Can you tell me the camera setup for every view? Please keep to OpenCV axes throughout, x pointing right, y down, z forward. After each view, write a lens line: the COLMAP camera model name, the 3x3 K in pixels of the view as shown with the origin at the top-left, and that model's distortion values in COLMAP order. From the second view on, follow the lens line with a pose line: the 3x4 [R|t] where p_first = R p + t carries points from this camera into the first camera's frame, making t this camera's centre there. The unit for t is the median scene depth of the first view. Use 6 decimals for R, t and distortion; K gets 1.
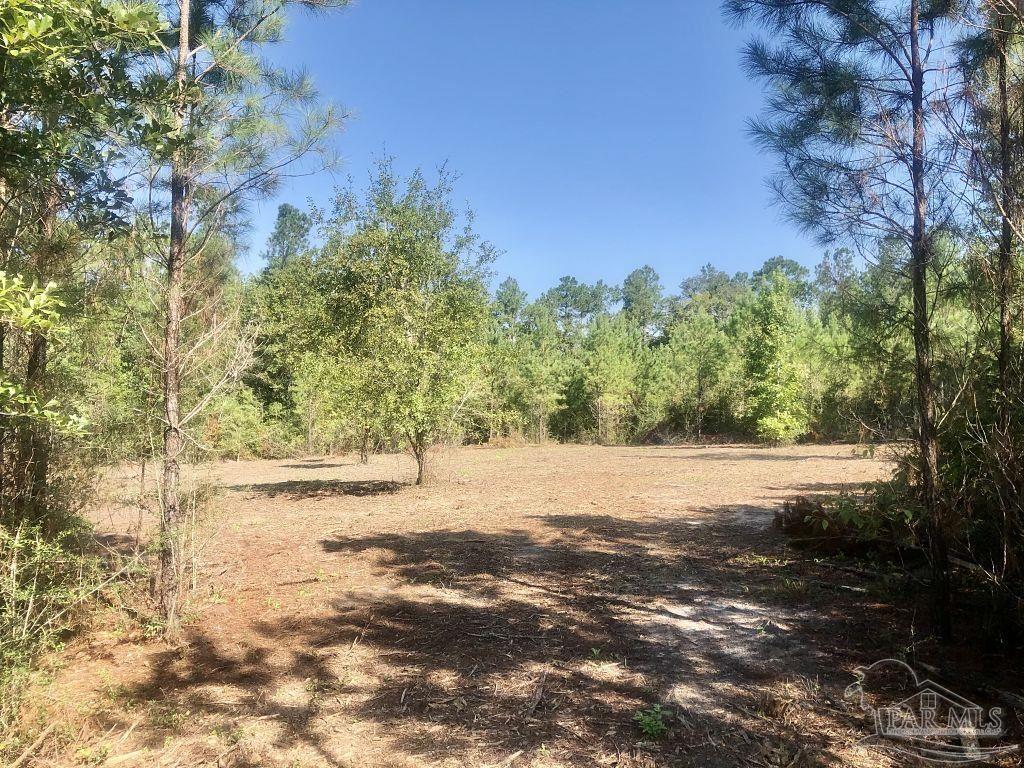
lens RADIAL K [[836.3, 0, 492.4], [0, 836.3, 368.5], [0, 0, 1]] dist [0.039959, -0.064656]
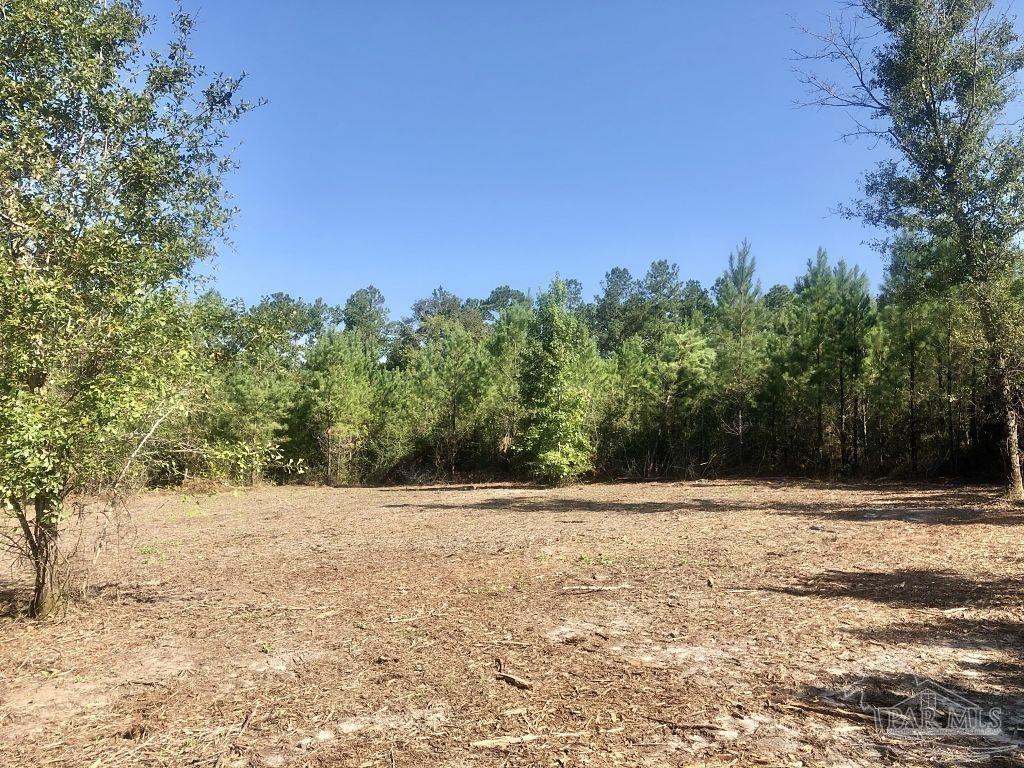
lens RADIAL K [[836.3, 0, 509.5], [0, 836.3, 373.1], [0, 0, 1]] dist [0.039959, -0.064656]
pose [[0.932271, 0.030598, 0.360464, -0.007336], [-0.018373, 0.999136, -0.037292, 0.009250], [-0.361293, 0.028143, 0.932027, 0.178194]]
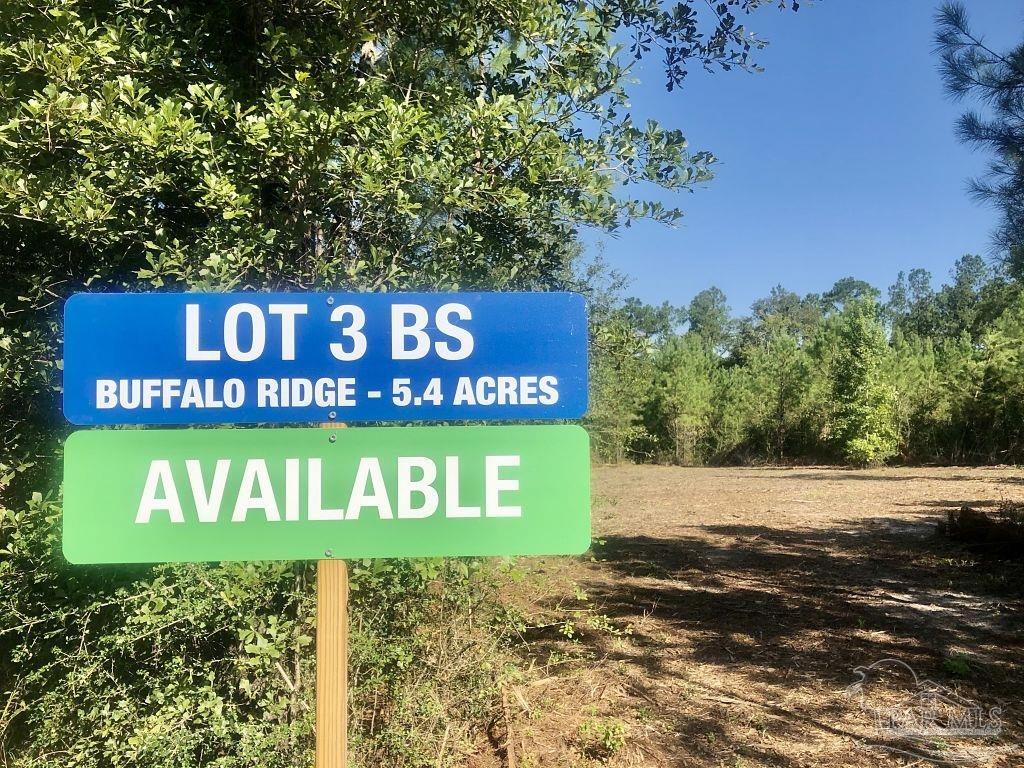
lens RADIAL K [[836.3, 0, 490.5], [0, 836.3, 369.7], [0, 0, 1]] dist [0.039959, -0.064656]
pose [[0.997949, 0.004205, -0.063876, -0.034993], [-0.005665, 0.999726, -0.022707, 0.000308], [0.063763, 0.023022, 0.997700, -0.026496]]
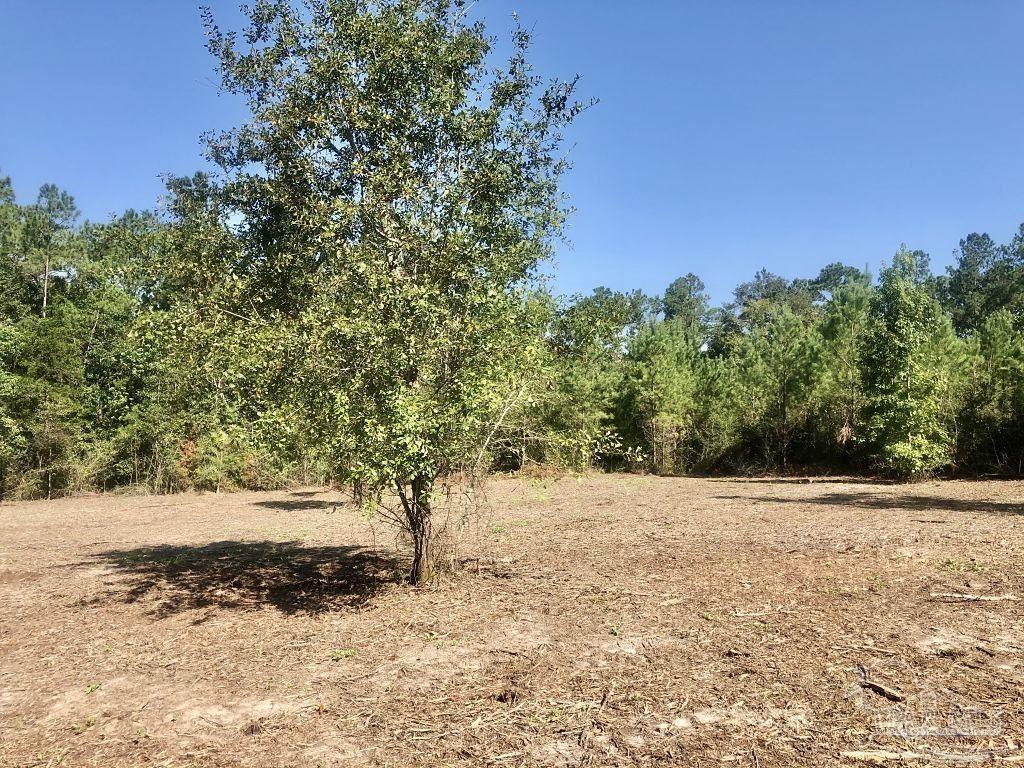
lens RADIAL K [[836.3, 0, 505.8], [0, 836.3, 375.2], [0, 0, 1]] dist [0.039959, -0.064656]
pose [[0.999924, 0.002587, -0.012076, -0.010624], [-0.002805, 0.999832, -0.018121, 0.009297], [0.012027, 0.018153, 0.999763, 0.179056]]
